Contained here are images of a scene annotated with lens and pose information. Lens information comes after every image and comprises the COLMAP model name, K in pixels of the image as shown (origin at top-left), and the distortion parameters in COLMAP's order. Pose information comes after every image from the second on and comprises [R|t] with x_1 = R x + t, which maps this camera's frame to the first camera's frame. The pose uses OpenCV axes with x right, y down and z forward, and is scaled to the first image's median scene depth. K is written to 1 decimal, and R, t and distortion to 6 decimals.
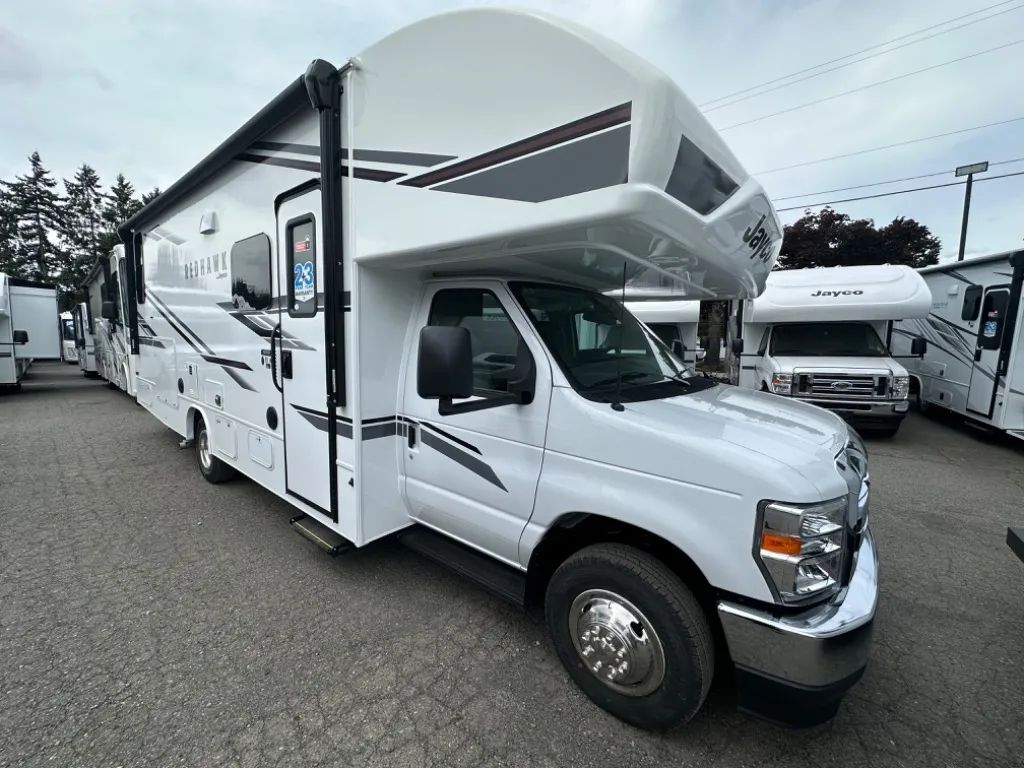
lens RADIAL K [[400.7, 0, 511.9], [0, 400.7, 383.8], [0, 0, 1]] dist [-0.017056, -0.000074]
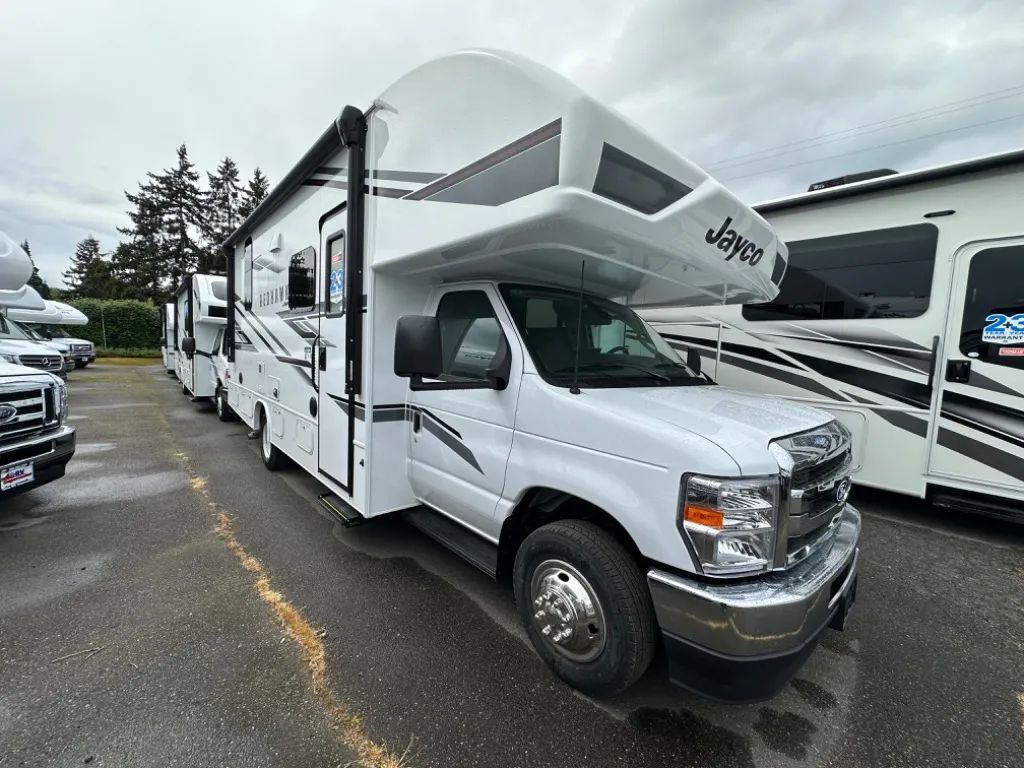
lens RADIAL K [[400.7, 0, 516.8], [0, 400.7, 385.5], [0, 0, 1]] dist [-0.017056, -0.000074]
pose [[0.989773, 0.025691, -0.140319, 0.194352], [-0.031504, 0.998728, -0.039361, 0.067648], [0.139130, 0.043380, 0.989324, -0.079782]]
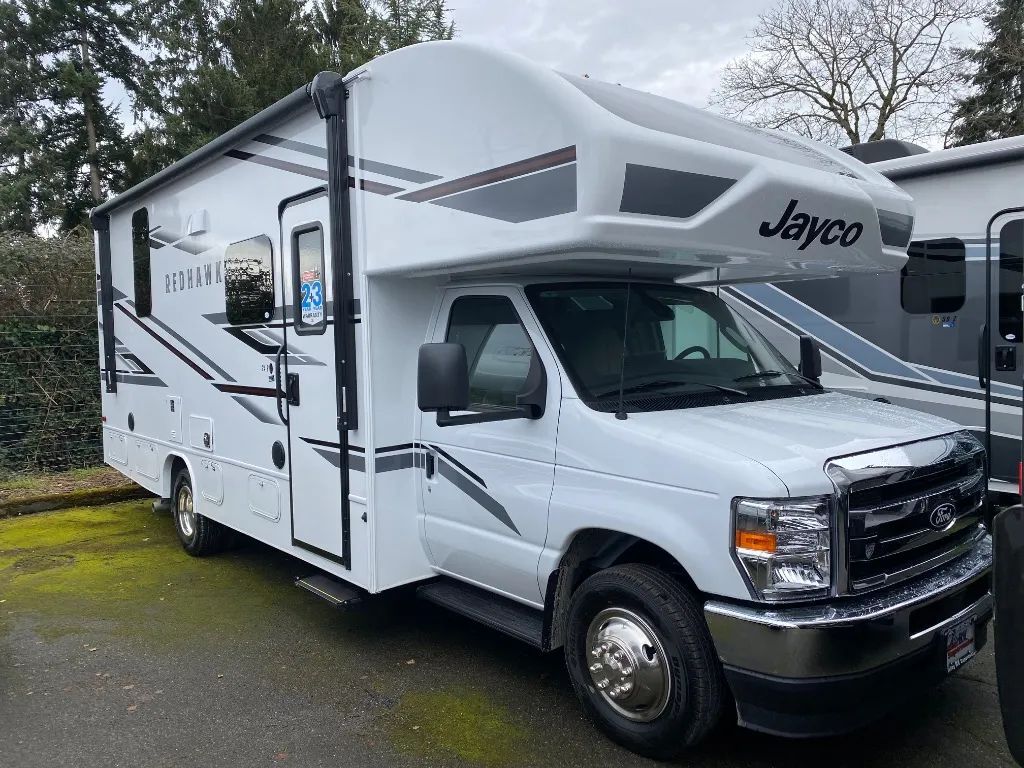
lens RADIAL K [[750.4, 0, 523.9], [0, 750.4, 382.2], [0, 0, 1]] dist [0.017007, -0.008929]
pose [[0.981298, -0.038775, -0.188551, 0.282238], [0.026780, 0.997477, -0.065752, 0.066014], [0.190625, 0.059473, 0.979860, -0.607157]]
